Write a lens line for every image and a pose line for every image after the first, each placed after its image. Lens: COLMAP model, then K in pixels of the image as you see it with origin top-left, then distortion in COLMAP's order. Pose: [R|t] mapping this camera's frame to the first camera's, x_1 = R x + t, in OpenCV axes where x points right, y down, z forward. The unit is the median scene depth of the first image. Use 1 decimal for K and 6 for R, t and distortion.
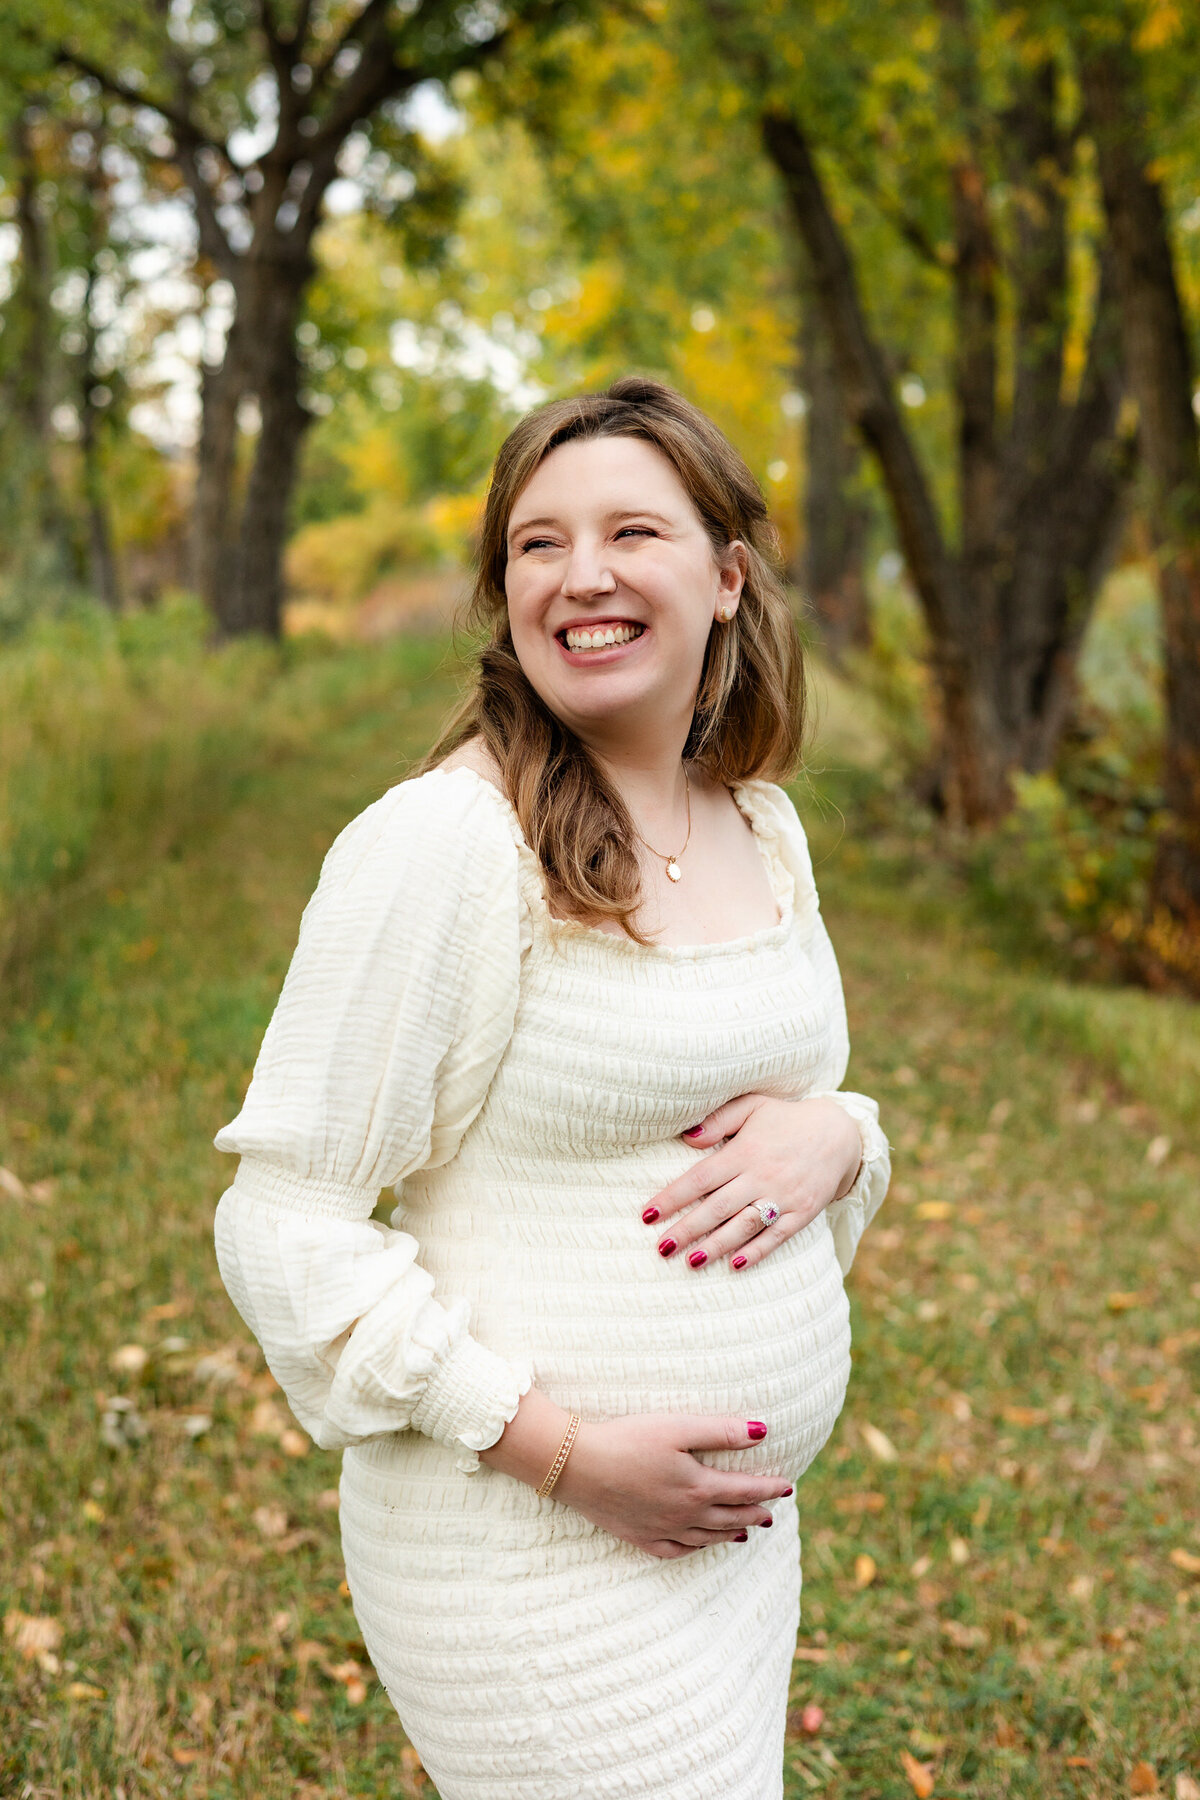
lens RADIAL K [[2585.1, 0, 596.9], [0, 2585.1, 893.3], [0, 0, 1]] dist [-0.006448, 0.059335]
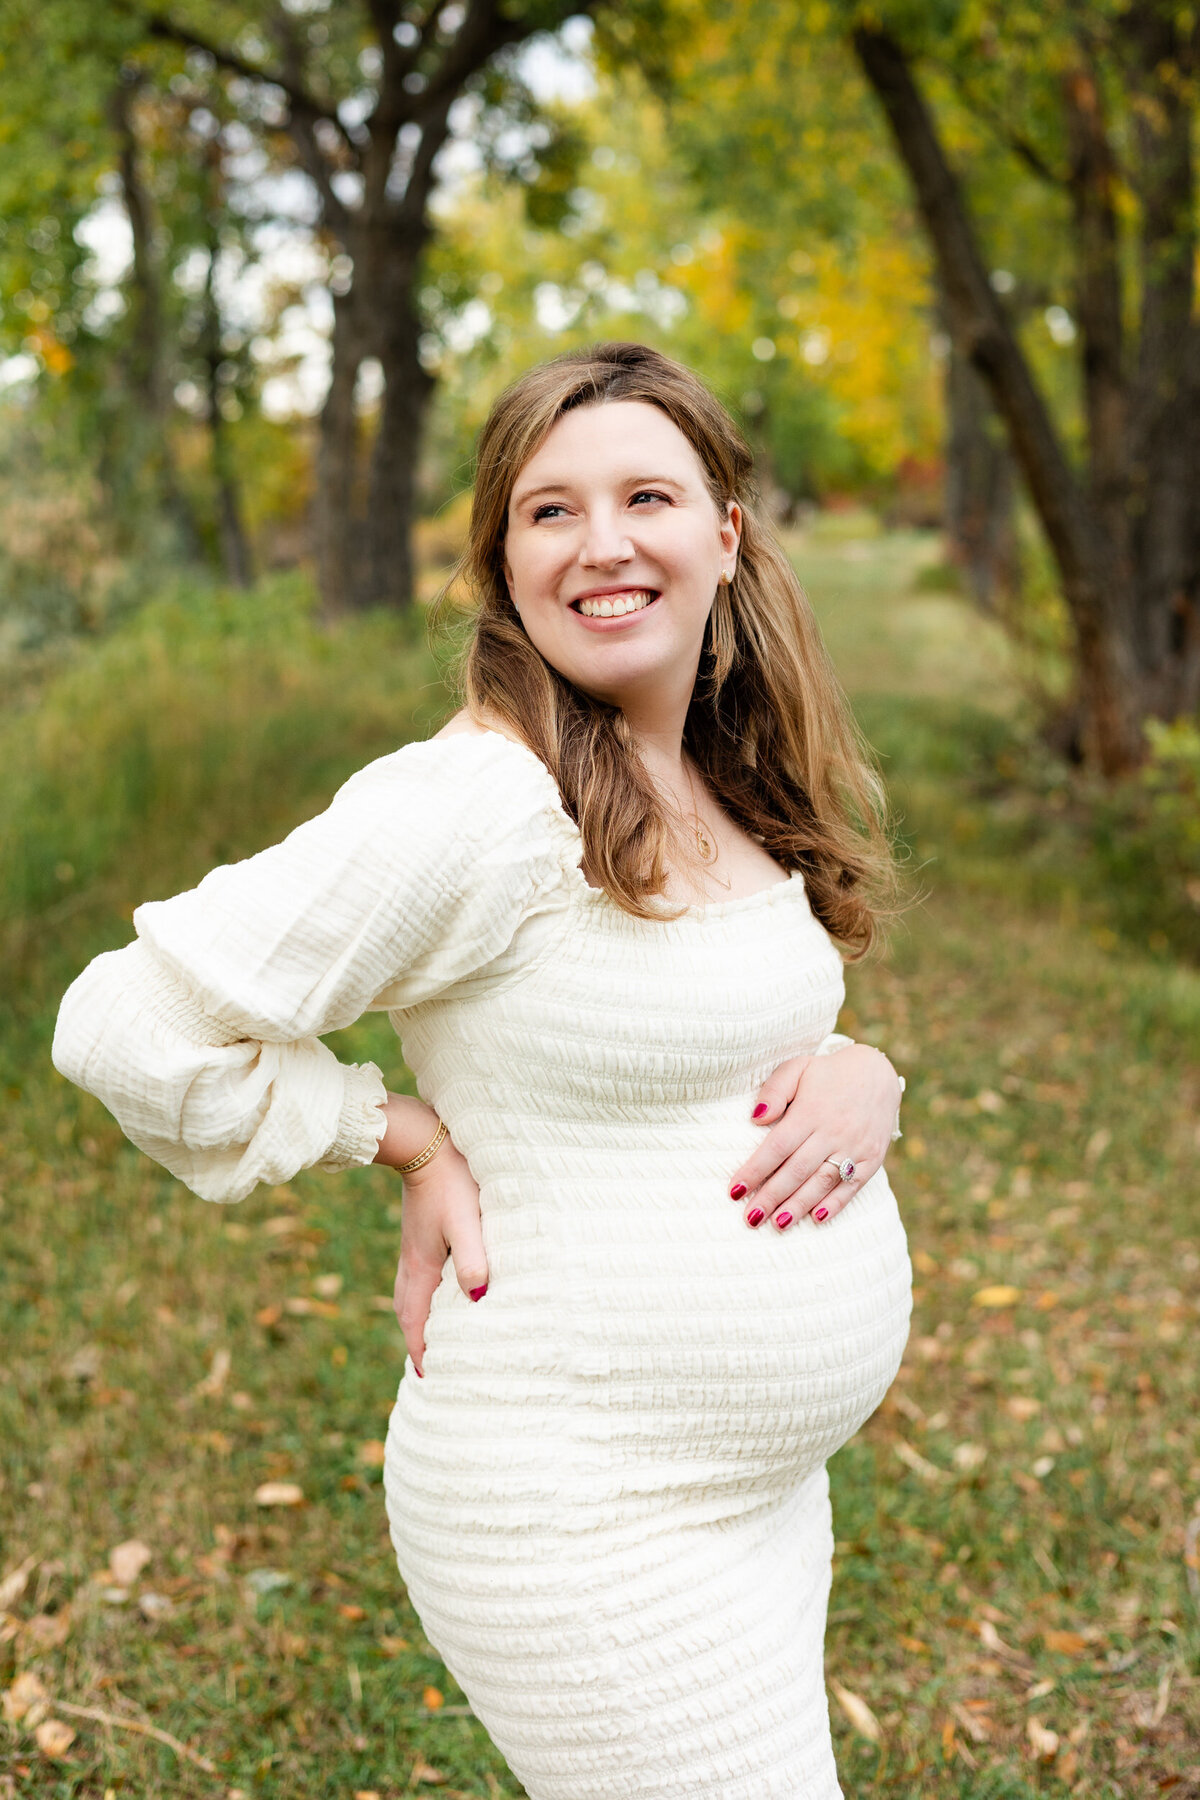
lens RADIAL K [[2532.5, 0, 644.0], [0, 2532.5, 851.6], [0, 0, 1]] dist [0.000650, 0.018384]
pose [[0.997666, -0.041302, -0.054371, 0.032830], [0.041493, 0.999136, 0.002385, -0.010865], [0.054225, -0.004635, 0.998518, 0.095826]]
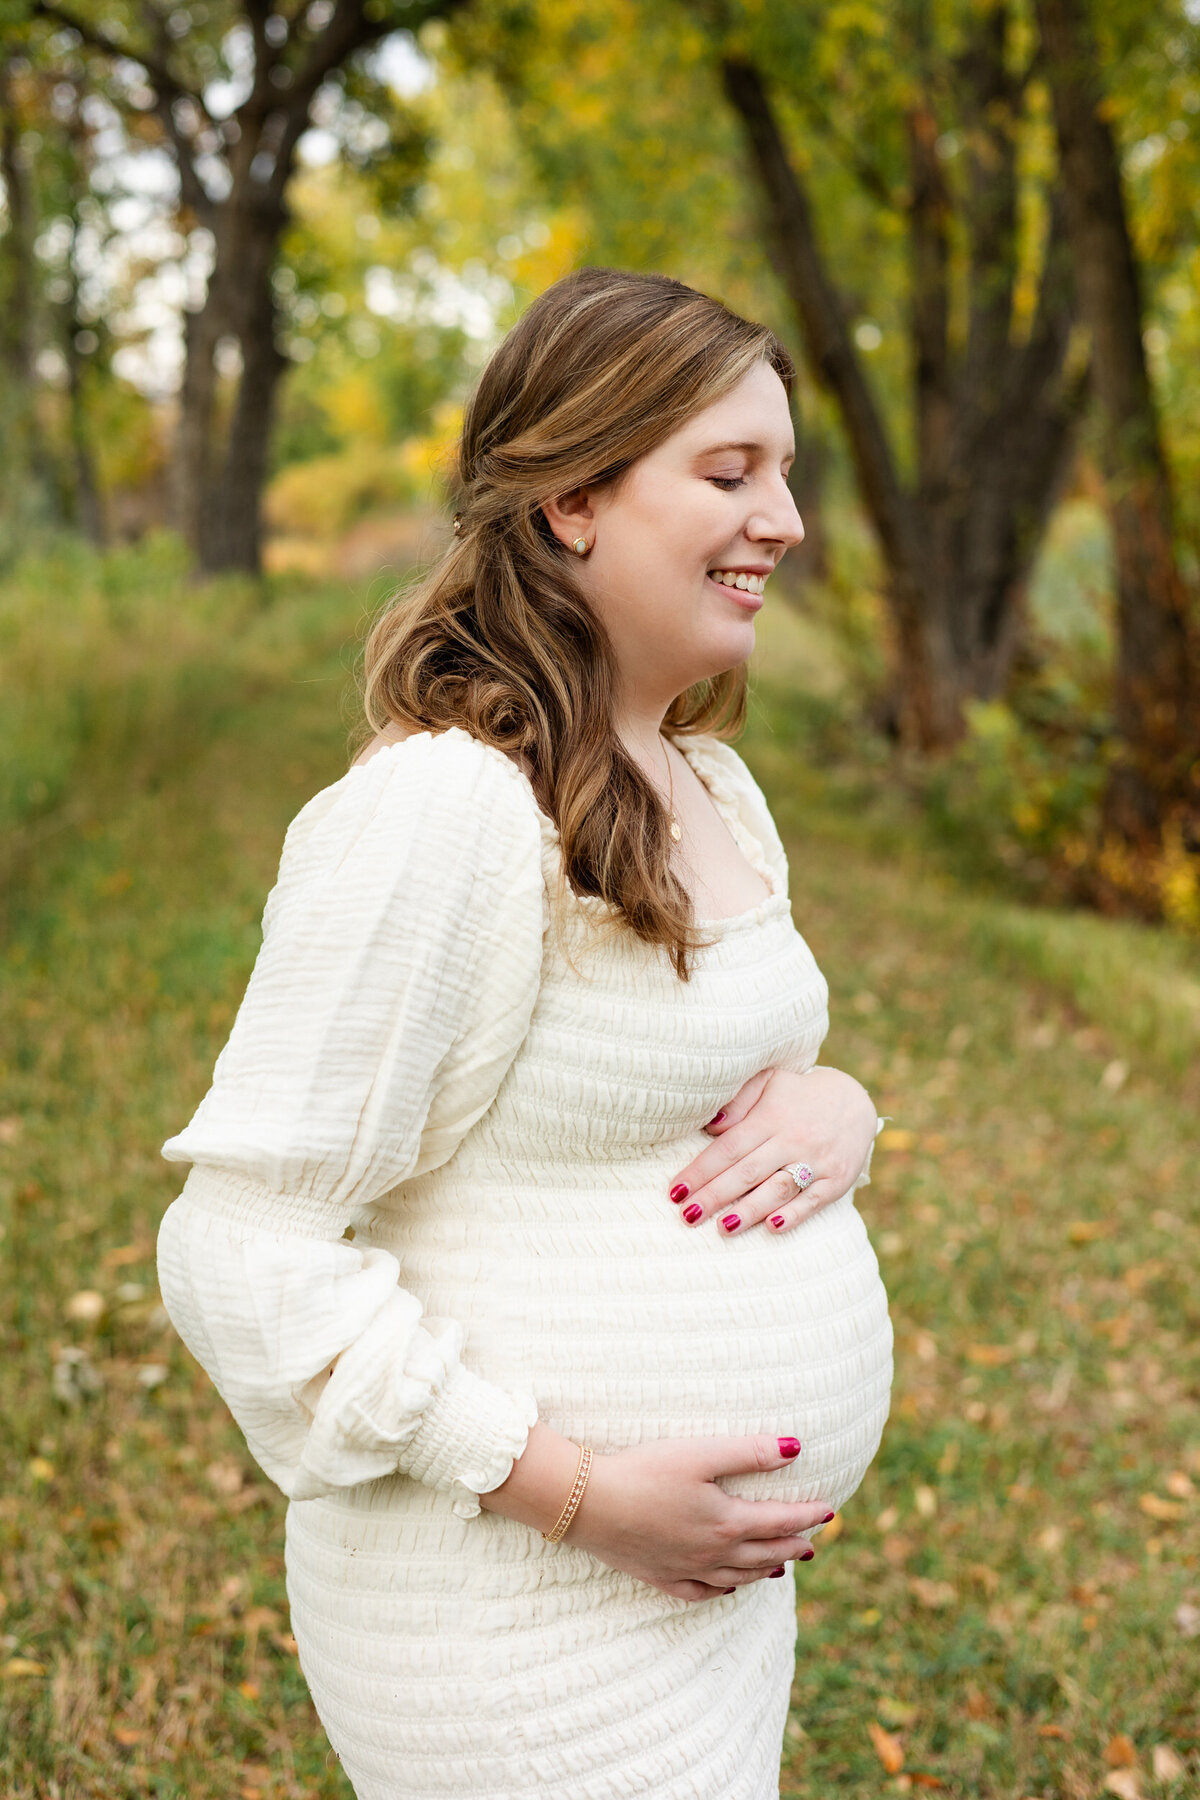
lens RADIAL K [[2443.5, 0, 595.1], [0, 2443.5, 903.7], [0, 0, 1]] dist [0.006869, 0.049336]
pose [[0.999923, -0.007016, 0.010188, 0.001932], [0.006648, 0.999341, 0.035698, -0.002057], [-0.010432, -0.035628, 0.999311, 0.024094]]
